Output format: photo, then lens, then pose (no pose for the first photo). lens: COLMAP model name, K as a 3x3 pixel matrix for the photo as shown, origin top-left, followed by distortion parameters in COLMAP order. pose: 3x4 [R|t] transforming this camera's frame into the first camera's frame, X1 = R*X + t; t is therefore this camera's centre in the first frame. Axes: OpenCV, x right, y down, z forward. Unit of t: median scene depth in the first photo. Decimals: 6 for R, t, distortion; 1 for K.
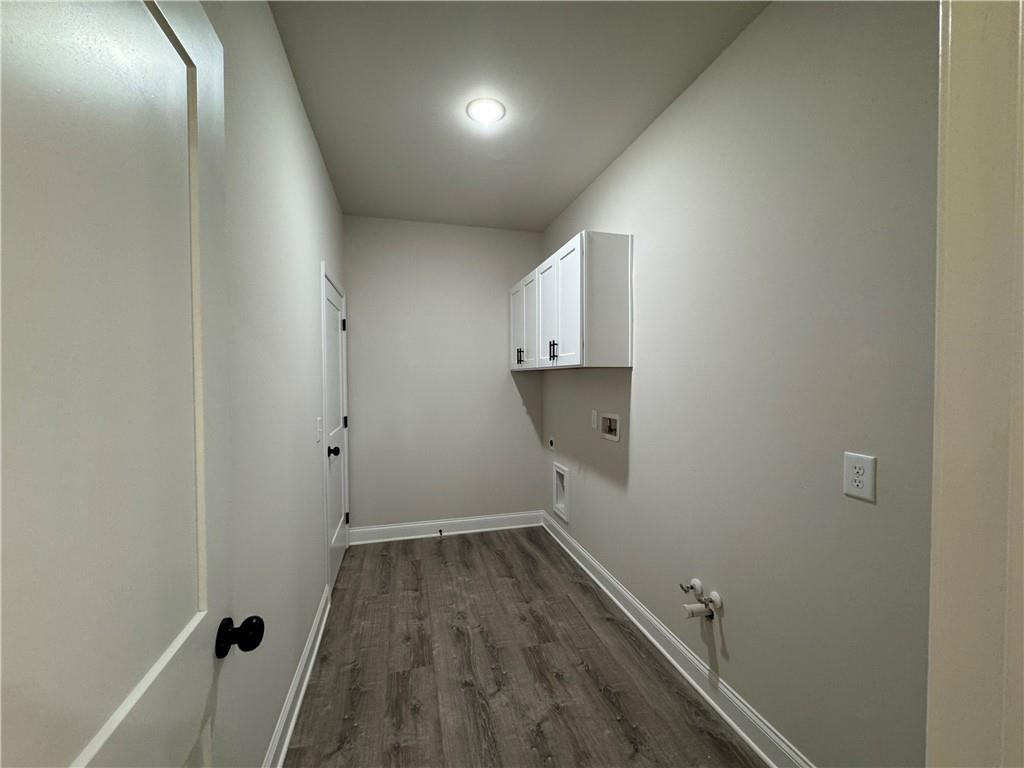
lens RADIAL K [[410.0, 0, 511.1], [0, 410.0, 384.9], [0, 0, 1]] dist [-0.003234, 0.000575]
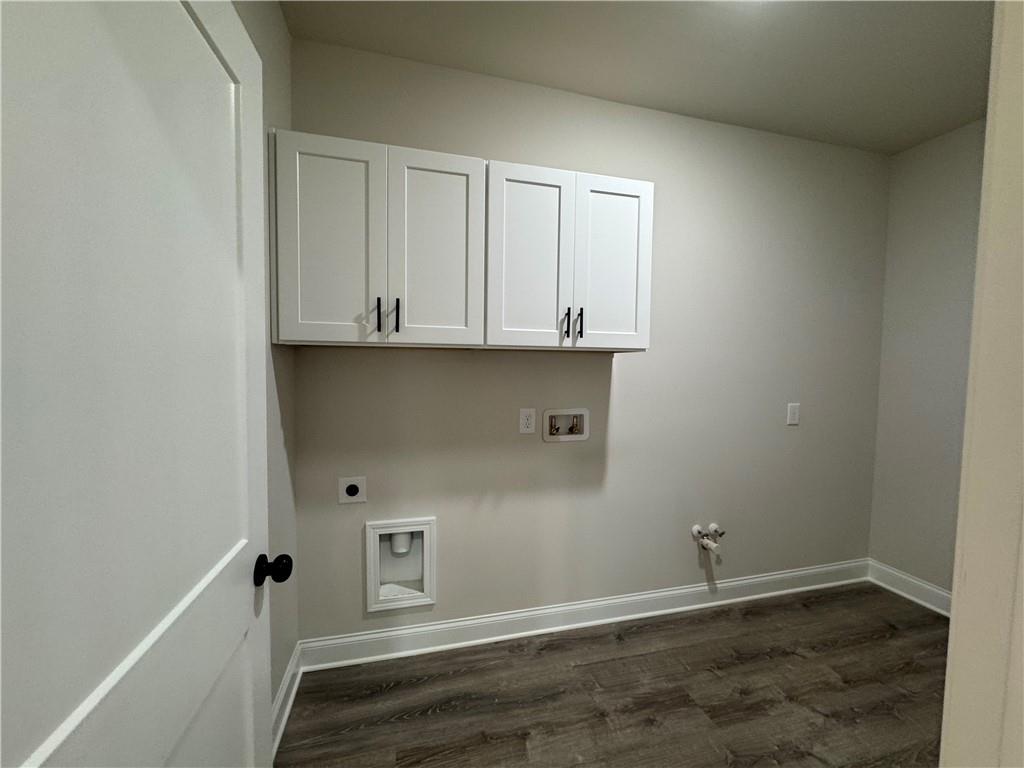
lens RADIAL K [[410.0, 0, 511.1], [0, 410.0, 384.9], [0, 0, 1]] dist [-0.003234, 0.000575]
pose [[0.004550, -0.045880, 0.998937, -0.577249], [0.008139, 0.998916, 0.045842, -0.016032], [-0.999957, 0.007922, 0.004919, 1.136733]]
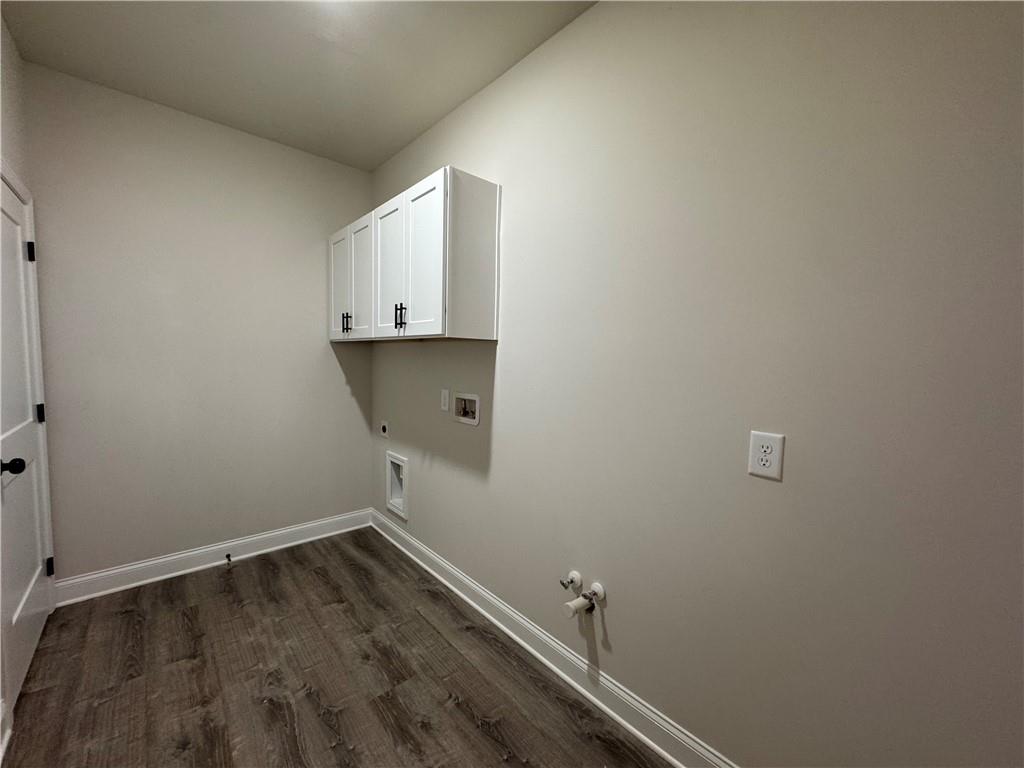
lens RADIAL K [[410.0, 0, 511.1], [0, 410.0, 384.9], [0, 0, 1]] dist [-0.003234, 0.000575]
pose [[0.893879, -0.005340, 0.448277, -0.065130], [-0.017998, 0.998695, 0.047786, 0.008555], [-0.447948, -0.050783, 0.892616, 0.188925]]
